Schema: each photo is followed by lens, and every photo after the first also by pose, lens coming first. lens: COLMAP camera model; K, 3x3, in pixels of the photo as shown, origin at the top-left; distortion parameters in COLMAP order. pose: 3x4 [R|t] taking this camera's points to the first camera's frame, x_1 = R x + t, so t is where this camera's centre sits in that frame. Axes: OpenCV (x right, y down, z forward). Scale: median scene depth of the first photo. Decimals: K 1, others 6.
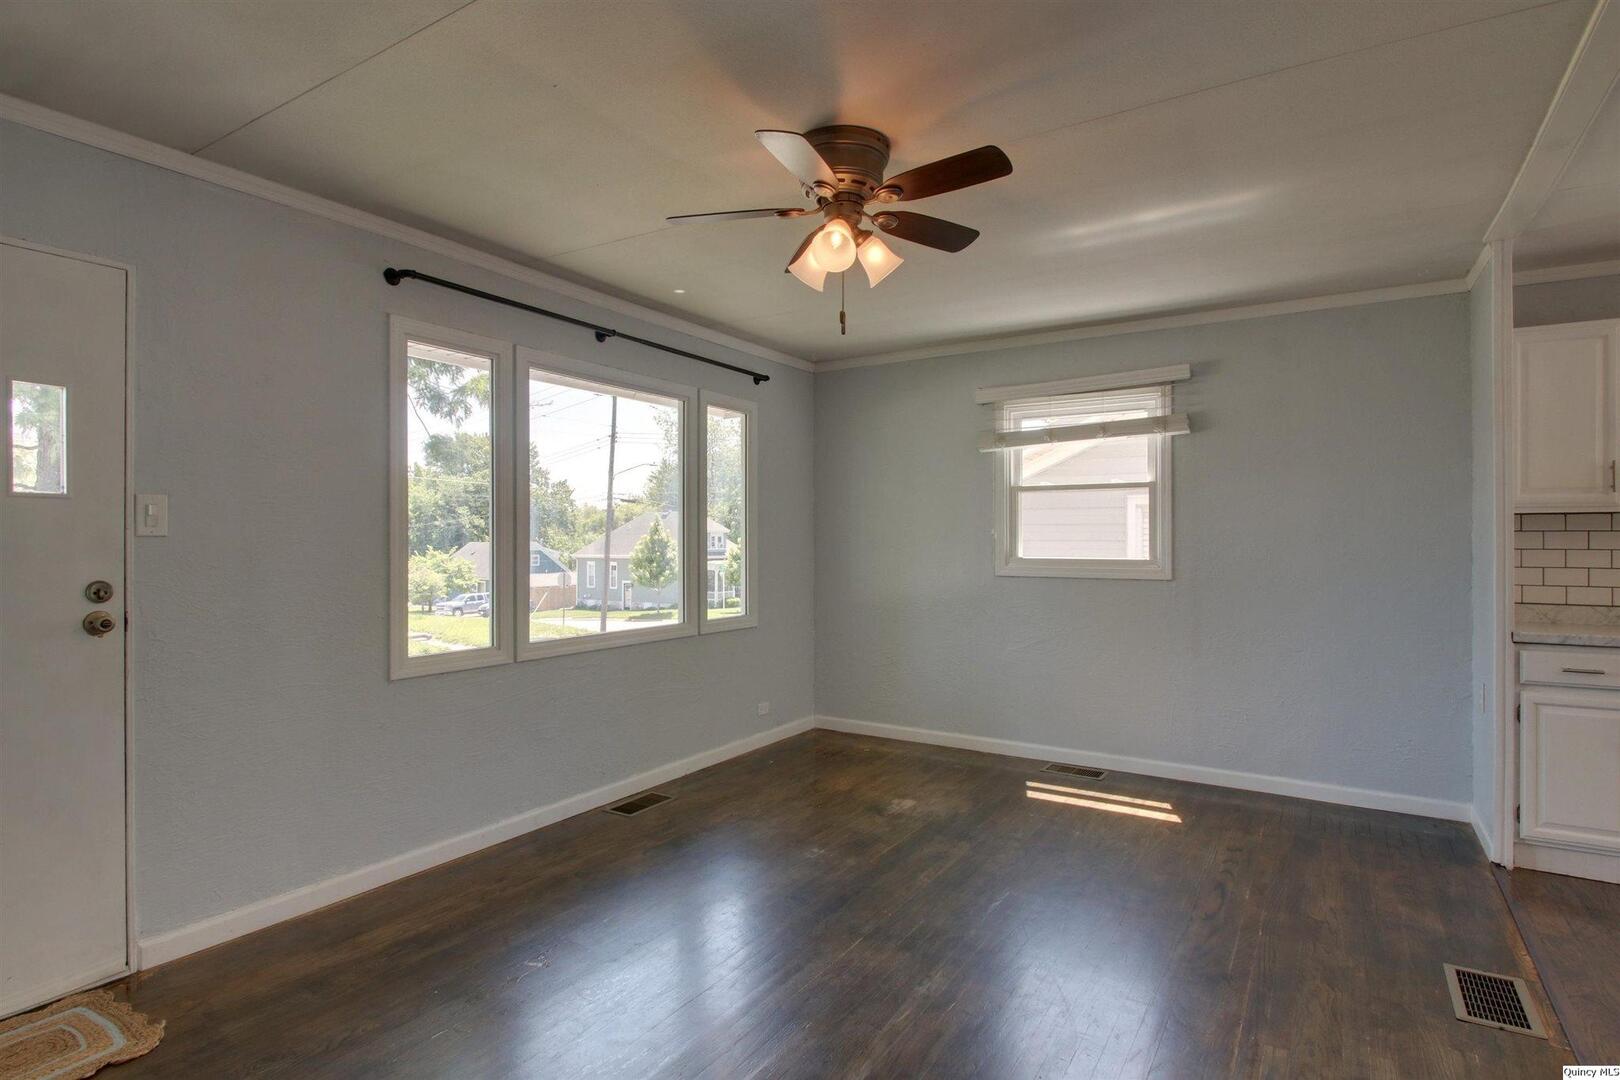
lens RADIAL K [[861.5, 0, 810.0], [0, 861.5, 540.0], [0, 0, 1]] dist [-0.003967, -0.000816]
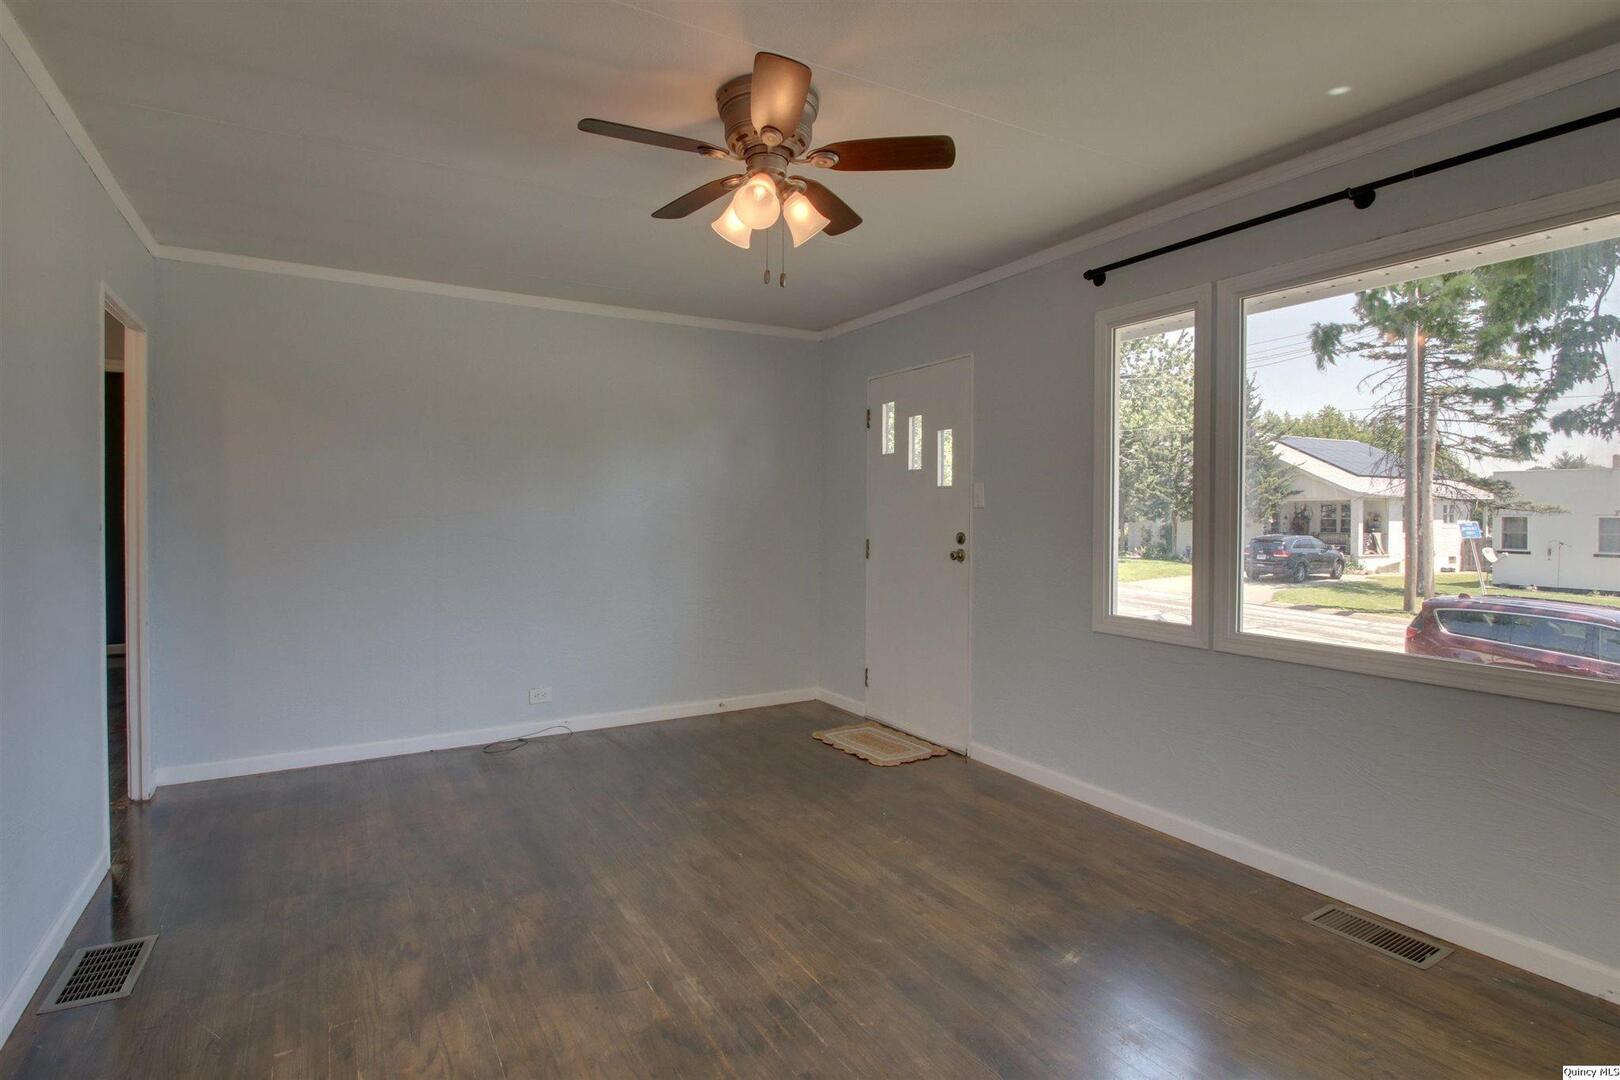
lens RADIAL K [[802.2, 0, 791.4], [0, 802.2, 518.5], [0, 0, 1]] dist [0.001468, -0.000692]
pose [[-0.475971, 0.005933, -0.879441, 0.501615], [-0.001543, 0.999970, 0.007582, 0.004041], [0.879460, 0.004966, -0.475948, 0.891909]]
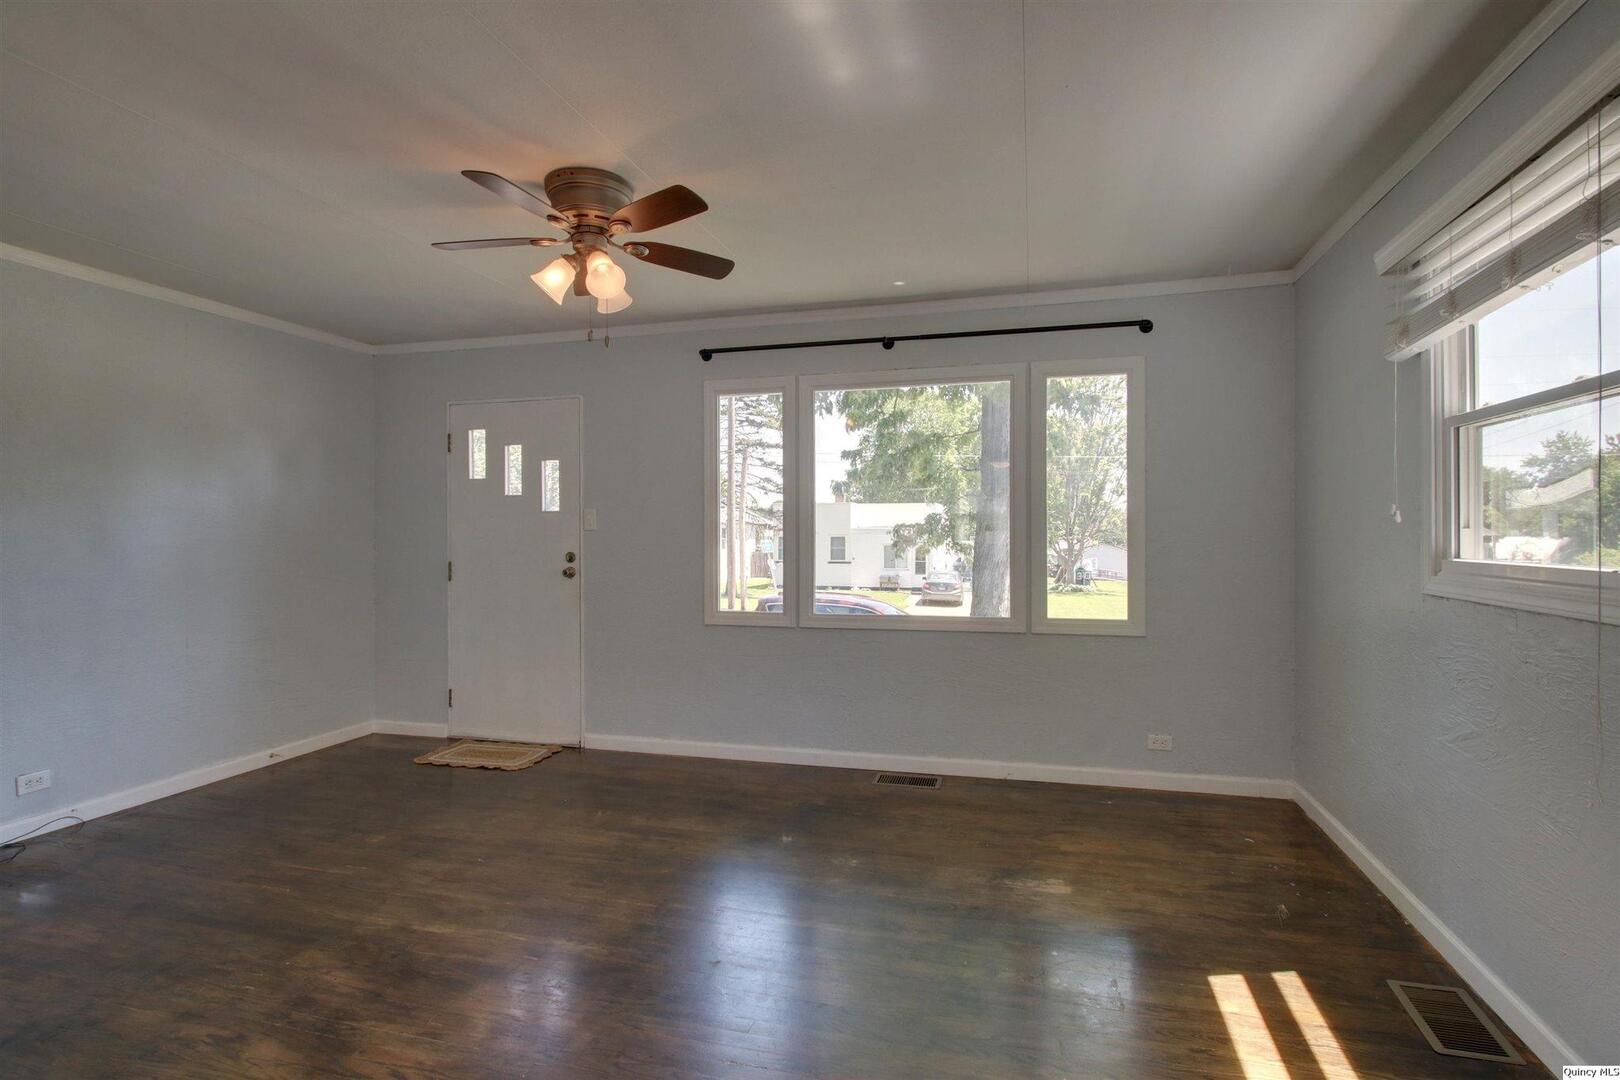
lens RADIAL K [[797.9, 0, 785.5], [0, 797.9, 541.0], [0, 0, 1]] dist [0.015020, -0.017516]
pose [[0.261482, 0.007445, -0.965180, 0.695630], [0.004418, 0.999951, 0.008910, 0.003959], [0.965198, -0.006595, 0.261436, 0.594796]]
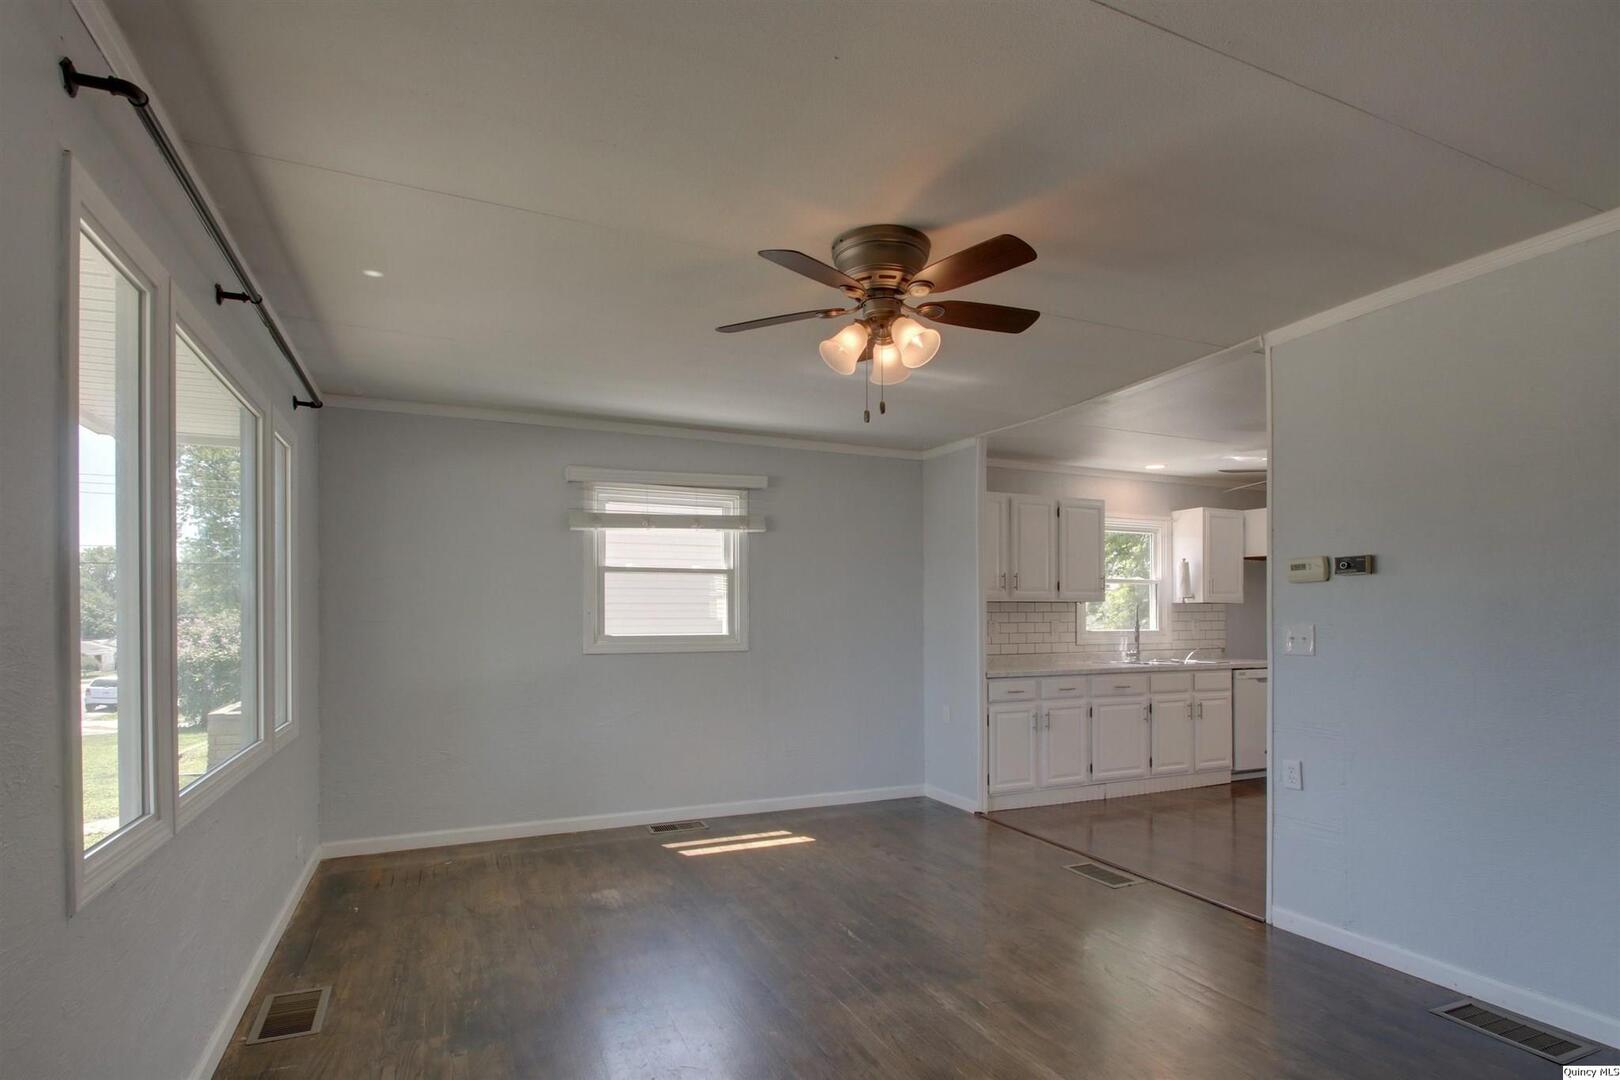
lens RADIAL K [[789.6, 0, 818.6], [0, 789.6, 617.6], [0, 0, 1]] dist [0.000010, -0.000292]
pose [[0.547458, -0.002890, 0.836828, -0.482775], [0.002673, 0.999995, 0.001705, -0.002261], [-0.836829, 0.001303, 0.547463, 0.317613]]
